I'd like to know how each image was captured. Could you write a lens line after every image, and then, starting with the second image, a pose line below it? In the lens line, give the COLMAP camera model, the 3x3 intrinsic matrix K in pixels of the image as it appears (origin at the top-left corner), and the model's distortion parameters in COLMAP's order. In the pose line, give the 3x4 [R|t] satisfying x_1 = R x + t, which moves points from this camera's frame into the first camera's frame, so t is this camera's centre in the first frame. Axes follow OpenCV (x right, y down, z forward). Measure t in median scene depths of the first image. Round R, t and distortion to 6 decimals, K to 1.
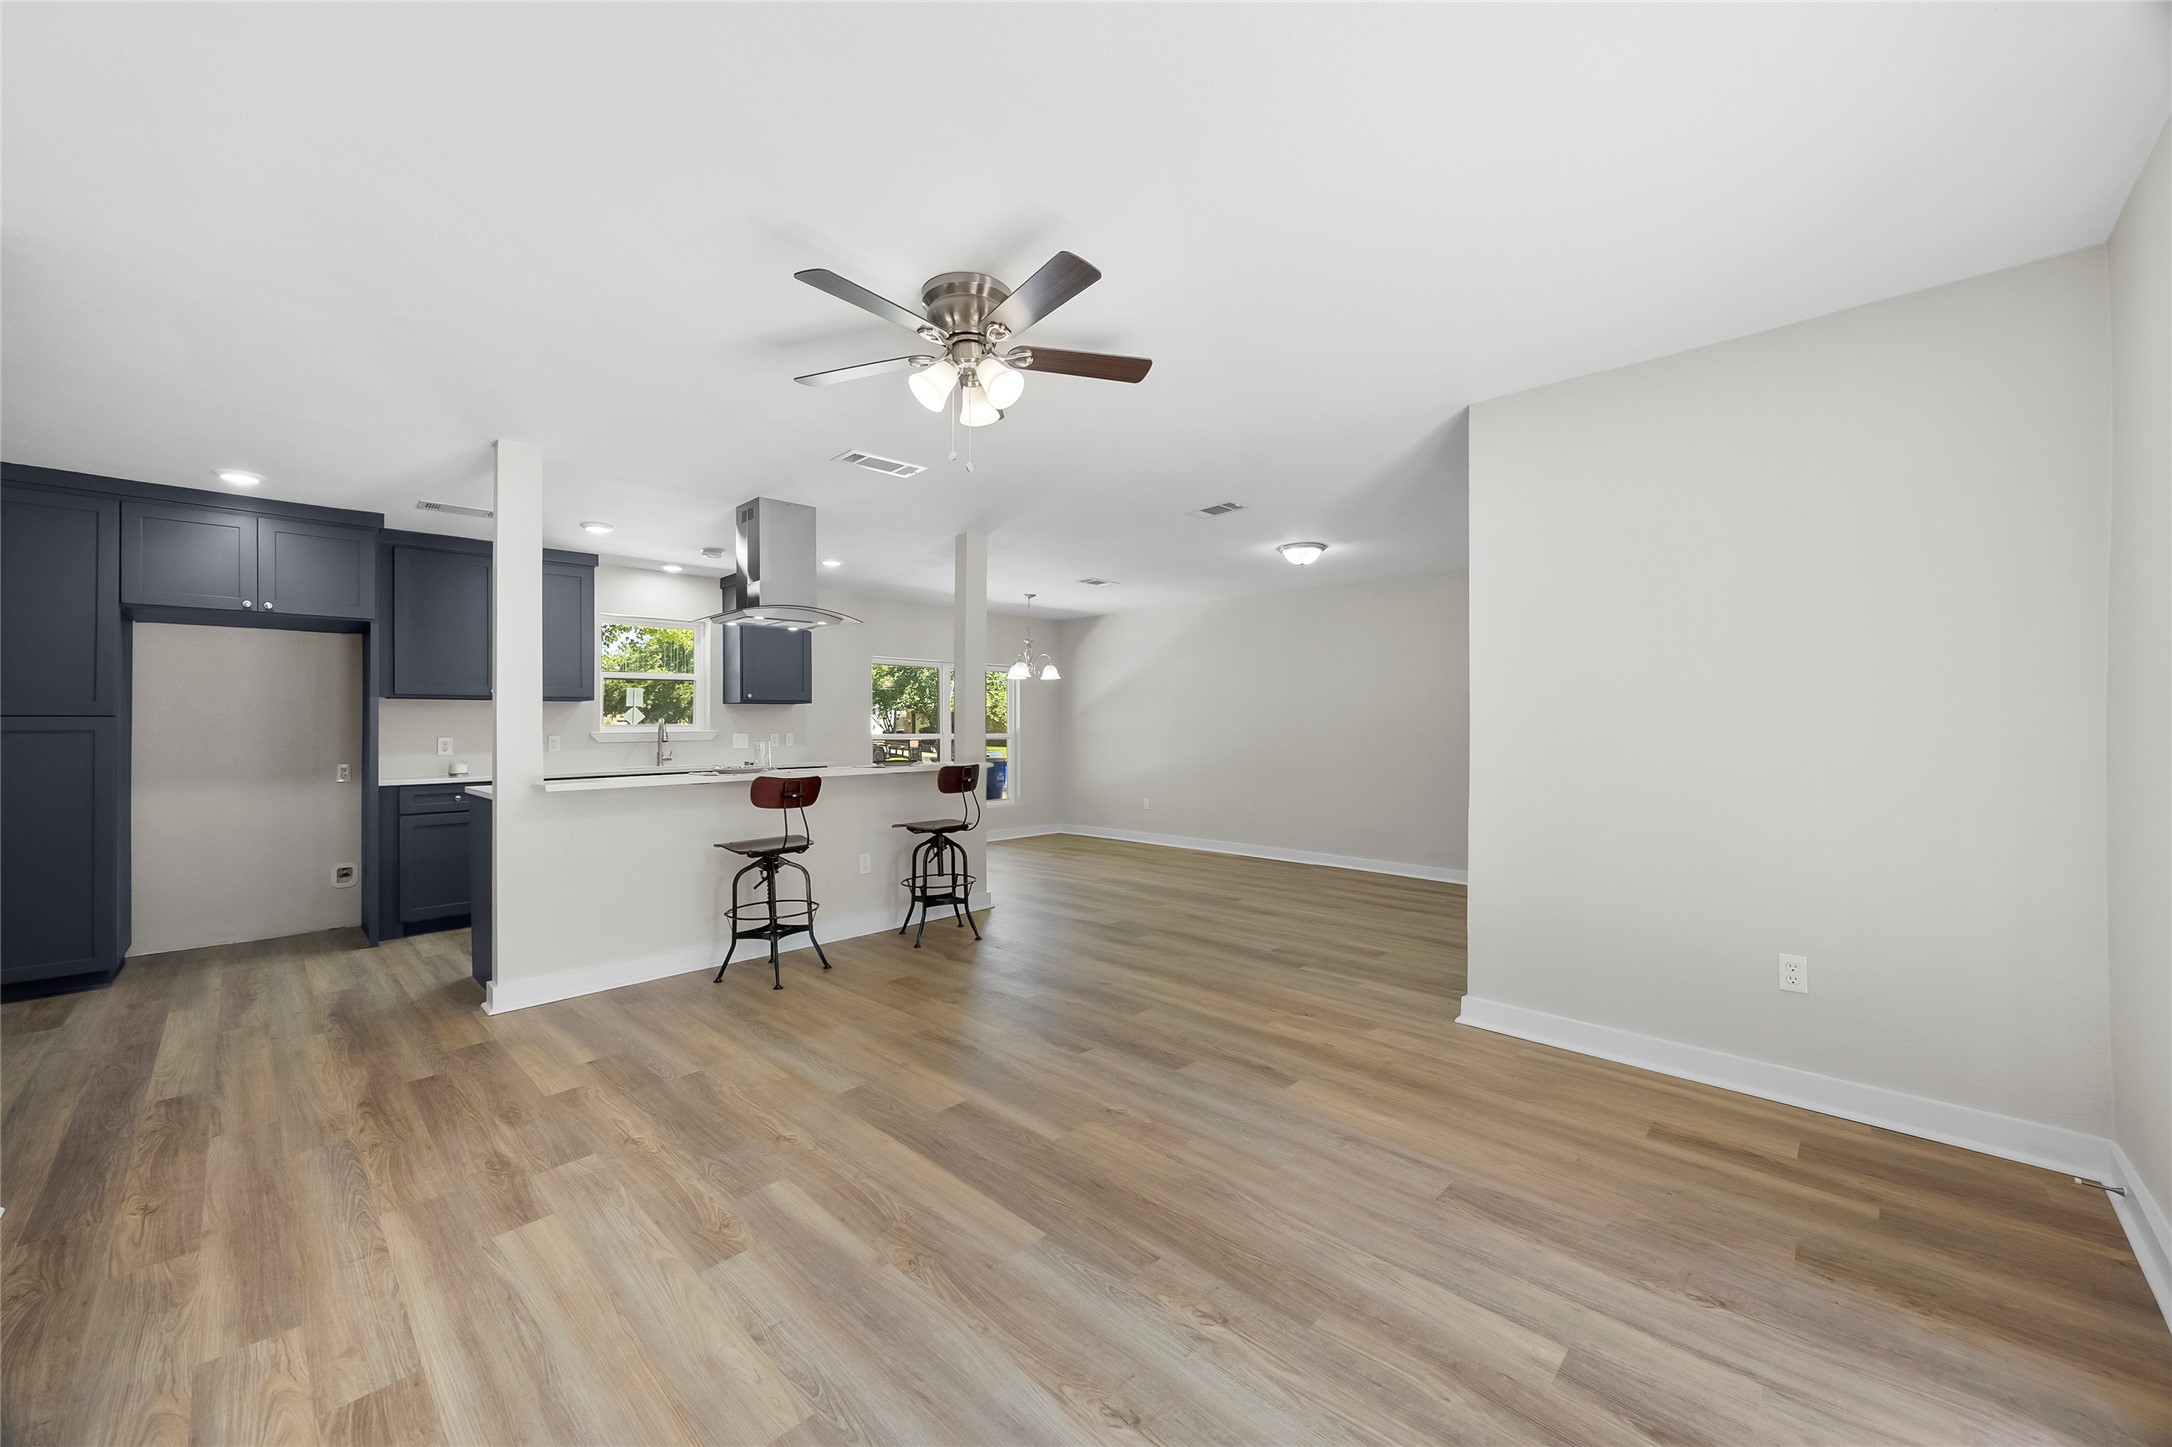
lens RADIAL K [[819.0, 0, 1086.1], [0, 819.0, 733.1], [0, 0, 1]] dist [-0.005386, -0.000073]
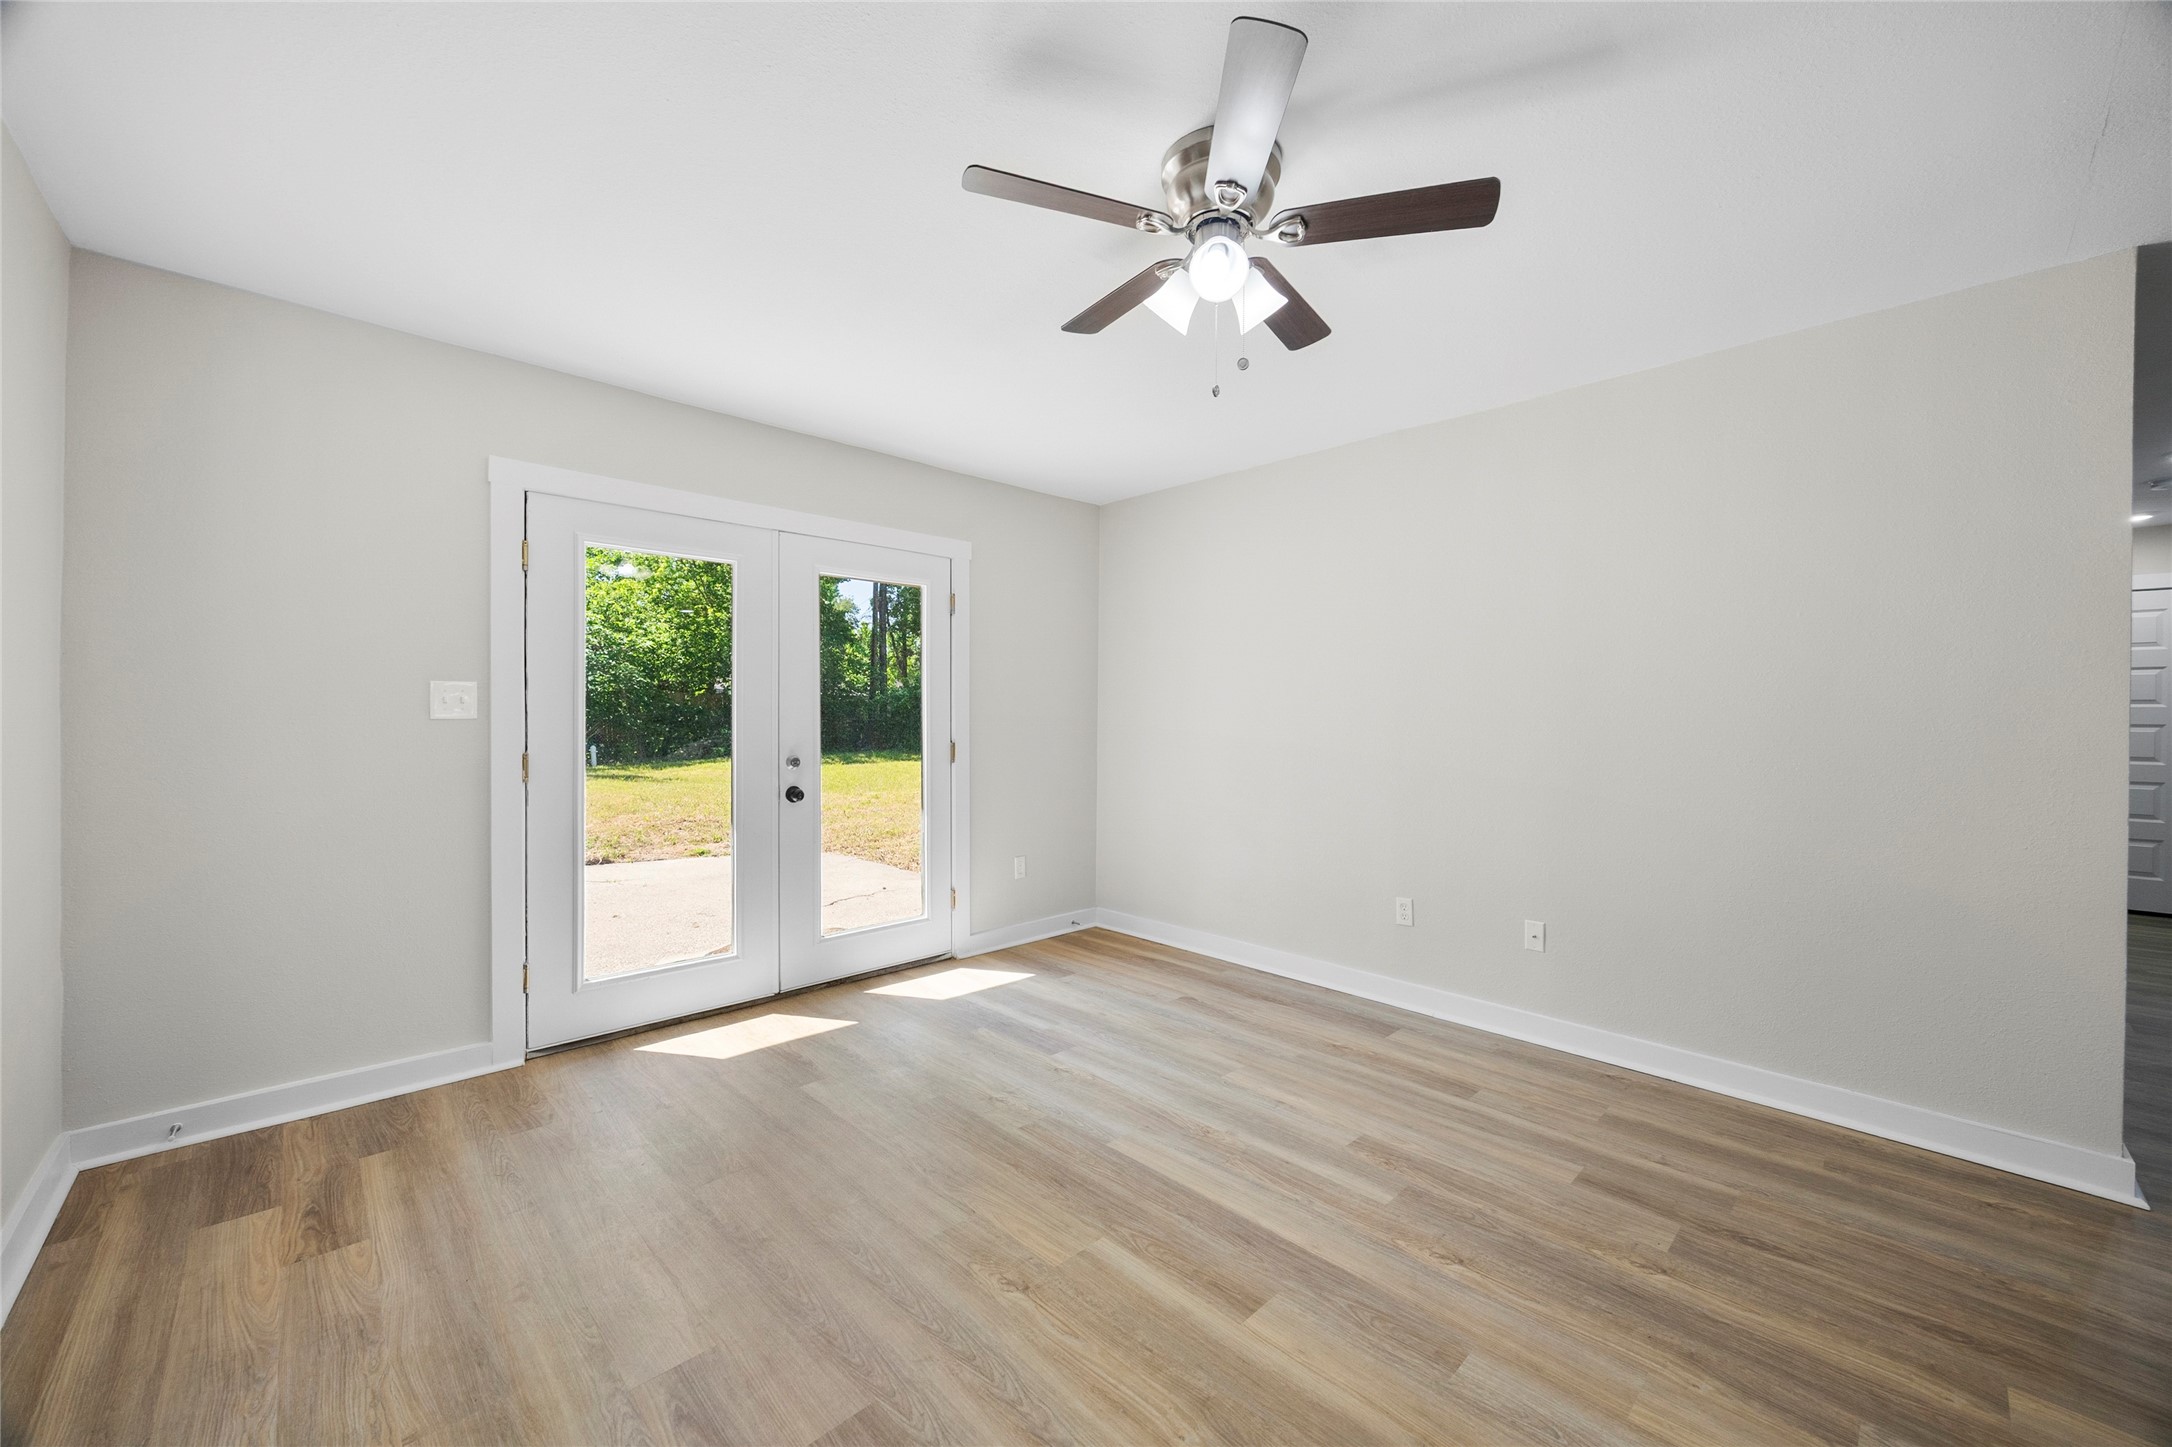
lens RADIAL K [[819.0, 0, 1088.1], [0, 819.0, 715.8], [0, 0, 1]] dist [-0.005386, -0.000073]
pose [[-0.999466, 0.000020, 0.032686, -0.051771], [0.000275, 0.999970, 0.007787, -0.027273], [-0.032685, 0.007792, -0.999435, 1.858098]]
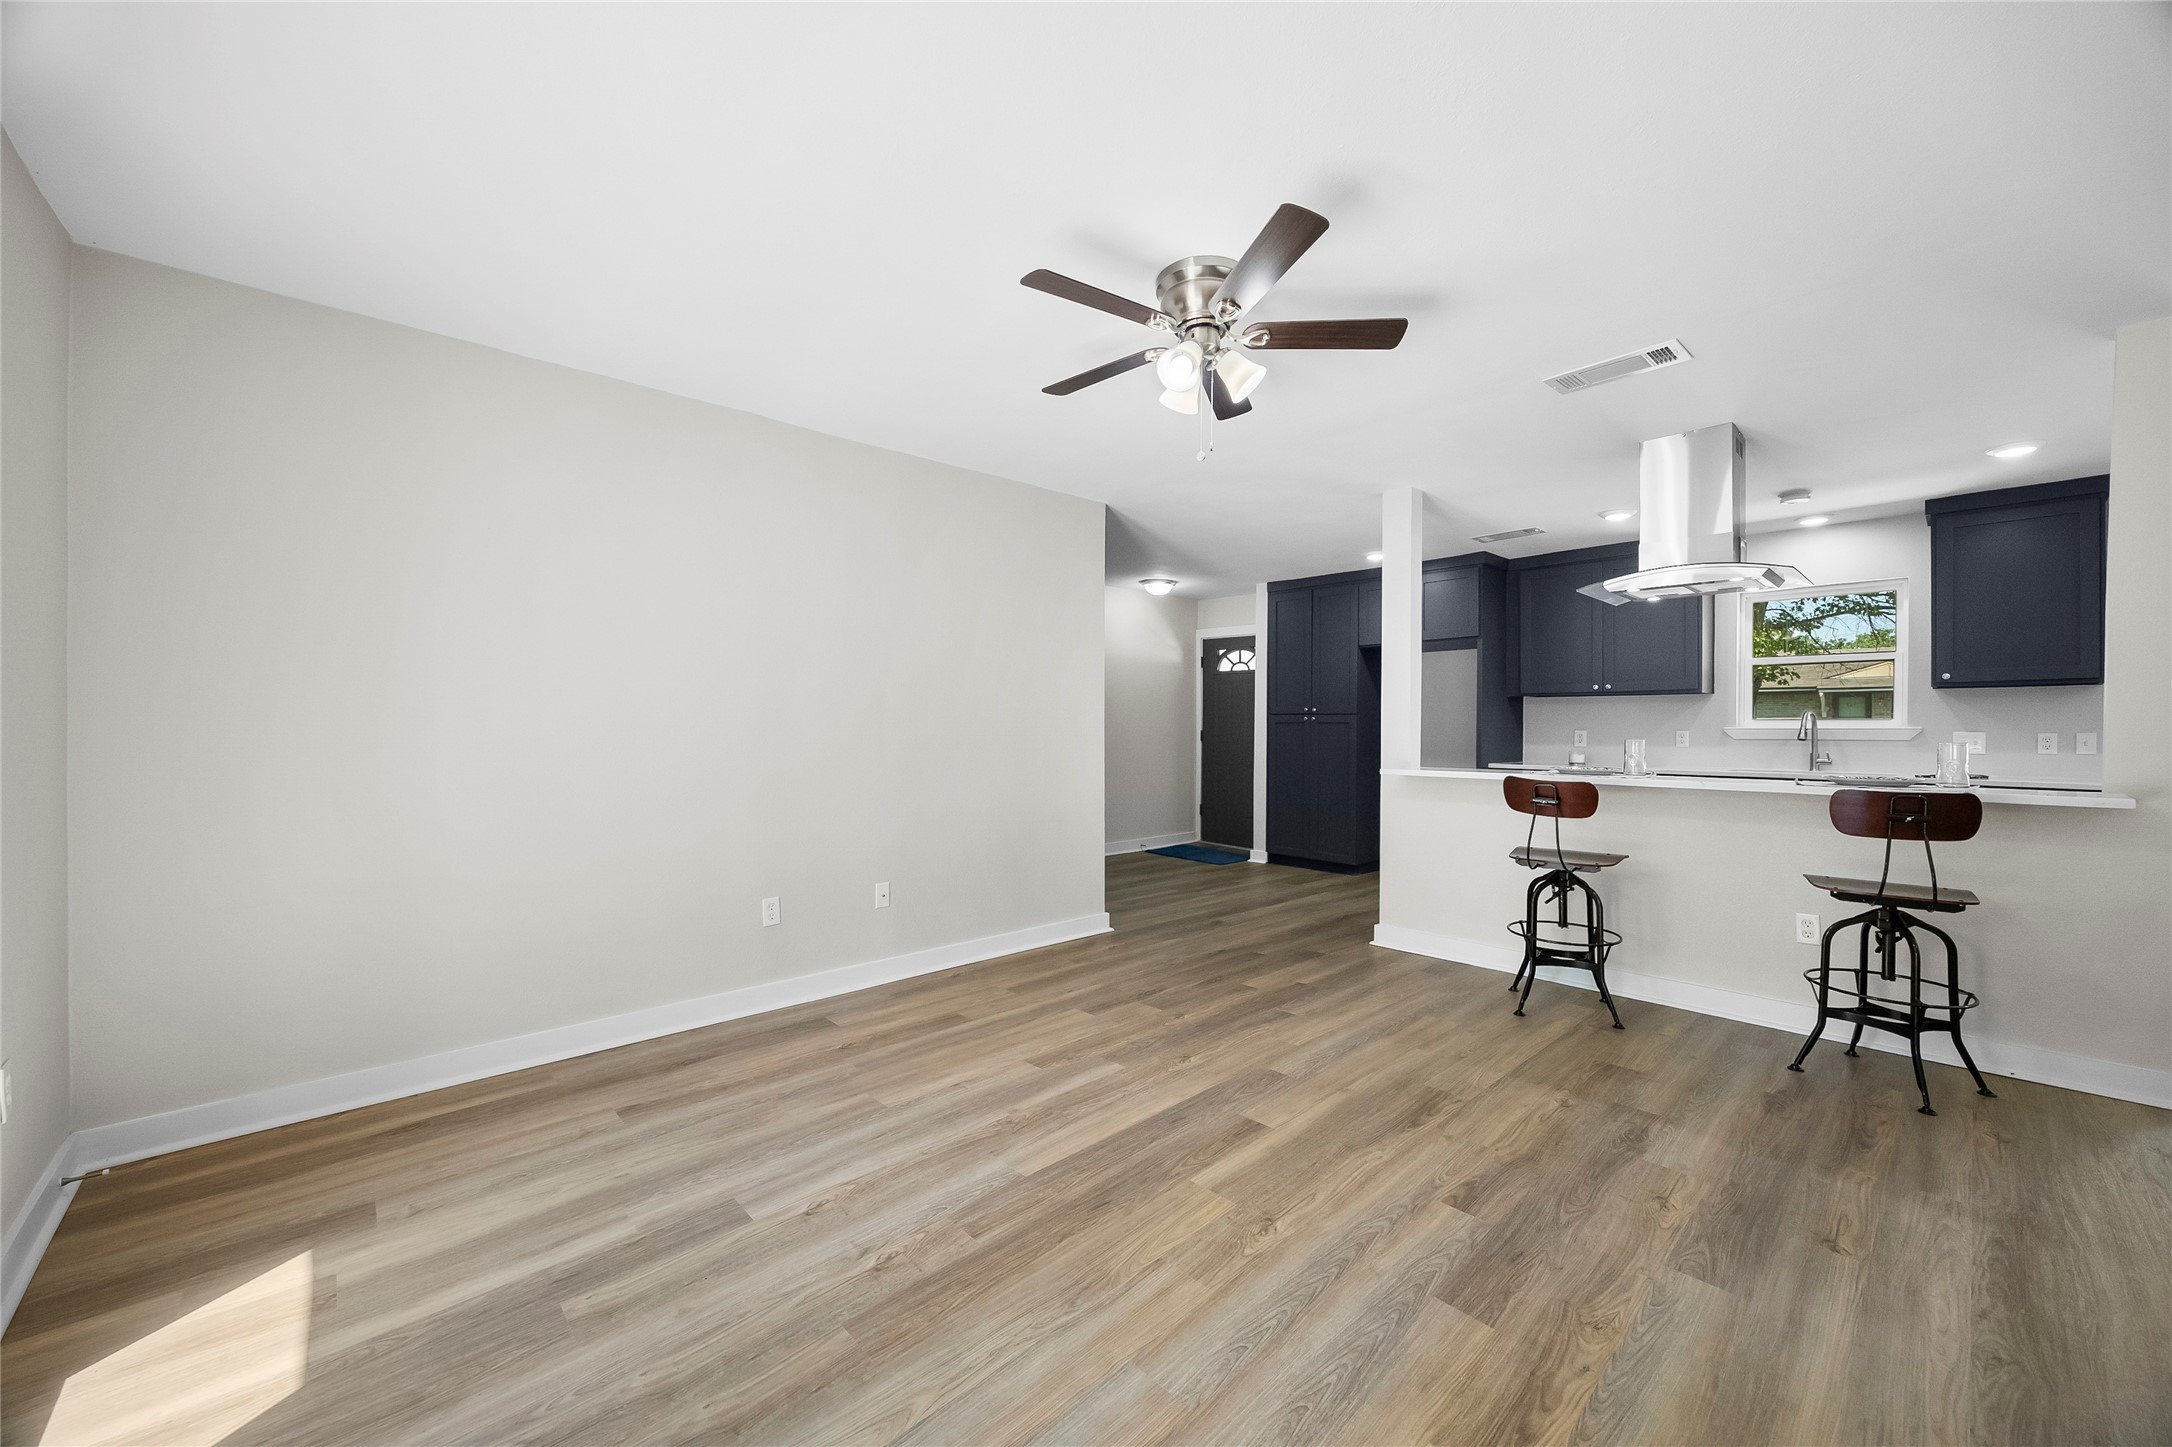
lens RADIAL K [[819.0, 0, 1091.0], [0, 819.0, 718.0], [0, 0, 1]] dist [-0.005386, -0.000073]
pose [[-0.054603, 0.000103, -0.998508, 0.891737], [-0.009848, 0.999951, 0.000642, -0.011716], [0.998460, 0.009868, -0.054599, 0.961638]]
